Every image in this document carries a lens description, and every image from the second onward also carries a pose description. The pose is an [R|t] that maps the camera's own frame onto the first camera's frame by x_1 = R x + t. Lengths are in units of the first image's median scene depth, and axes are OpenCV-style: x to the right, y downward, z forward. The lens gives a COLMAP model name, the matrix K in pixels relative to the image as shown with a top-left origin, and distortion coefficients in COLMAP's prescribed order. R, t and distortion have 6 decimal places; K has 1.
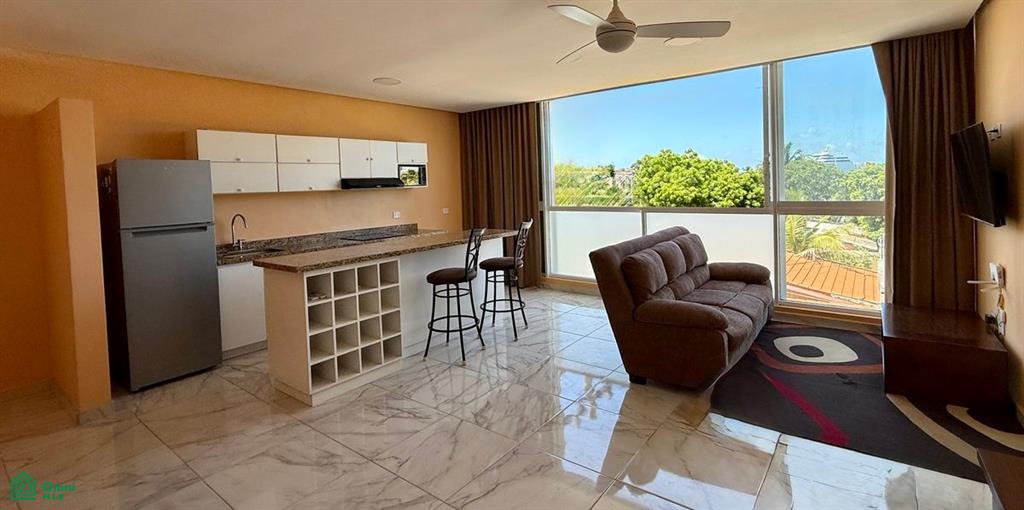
lens RADIAL K [[458.4, 0, 527.6], [0, 458.4, 196.8], [0, 0, 1]] dist [-0.001403, 0.000018]
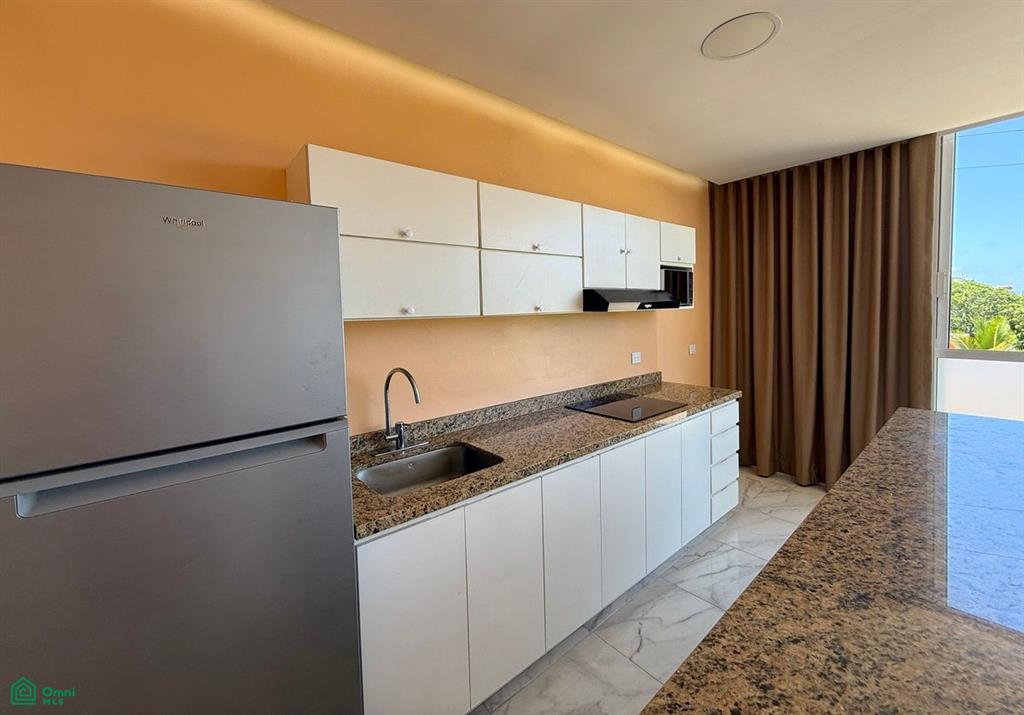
lens RADIAL K [[411.9, 0, 510.0], [0, 411.9, 330.2], [0, 0, 1]] dist [0.001974, 0.000267]
pose [[0.974592, 0.019154, -0.223166, -0.440080], [-0.013270, 0.999524, 0.027839, -0.008647], [0.223593, -0.024170, 0.974383, 0.641641]]
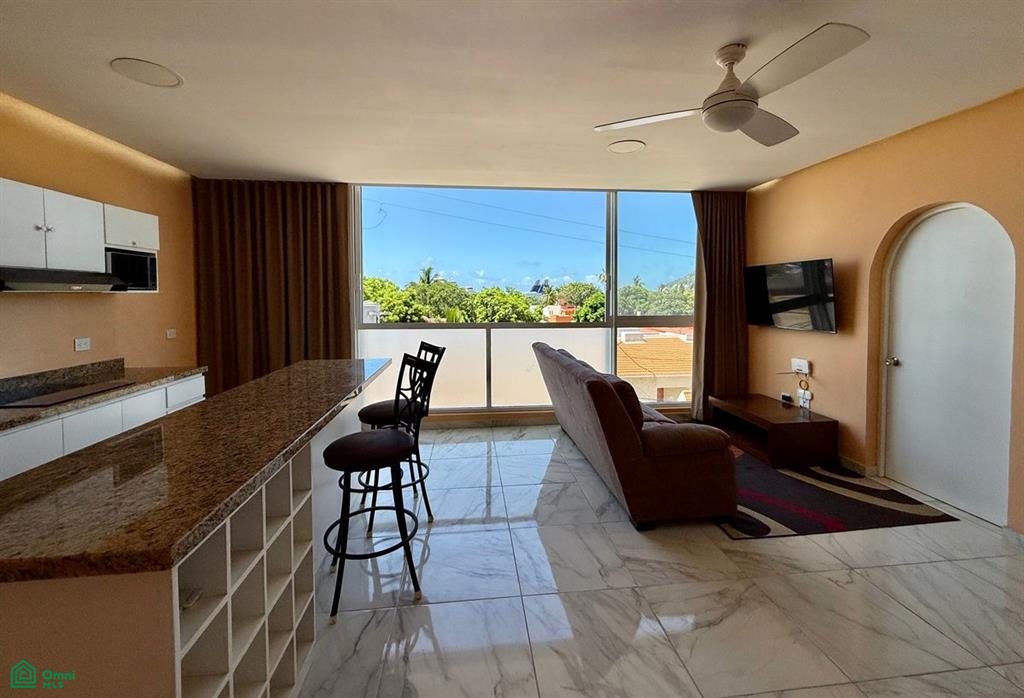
lens RADIAL K [[419.2, 0, 514.0], [0, 419.2, 307.5], [0, 0, 1]] dist [-0.000176, -0.000032]
pose [[0.726745, 0.009881, 0.686836, -0.348136], [-0.002025, 0.999923, -0.012243, 0.002983], [-0.686904, 0.007507, 0.726709, 0.435143]]
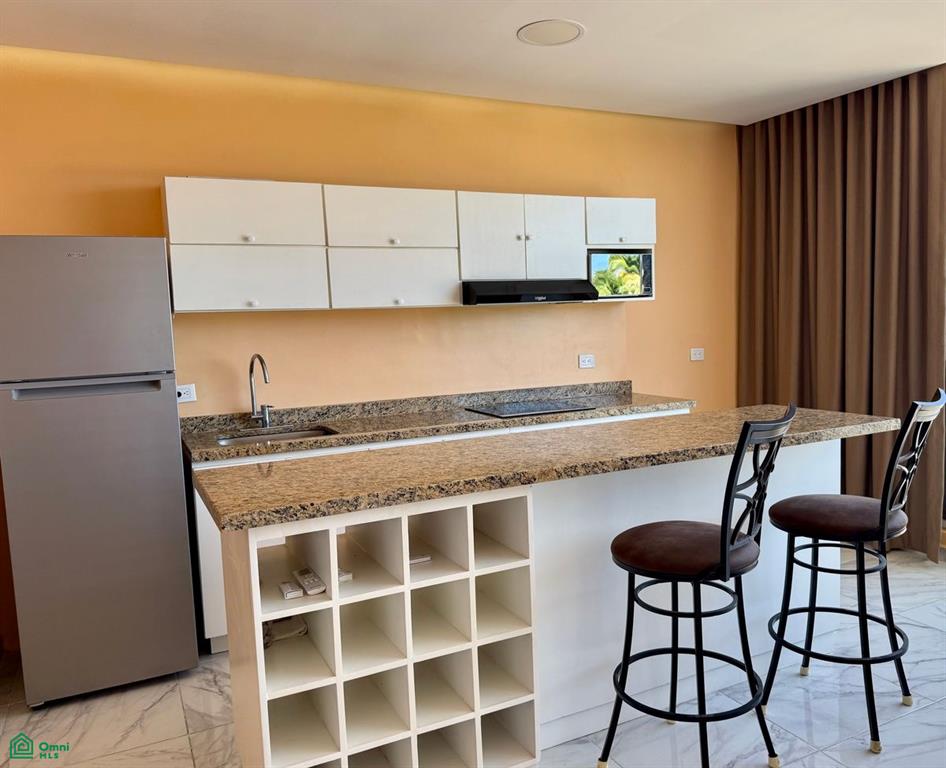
lens RADIAL K [[763.9, 0, 511.8], [0, 763.9, 391.9], [0, 0, 1]] dist [0.144996, -0.245145]
pose [[0.904256, 0.045179, -0.424594, -0.032922], [-0.007820, 0.995972, 0.089323, 0.002263], [0.426919, -0.077451, 0.900967, 0.363999]]
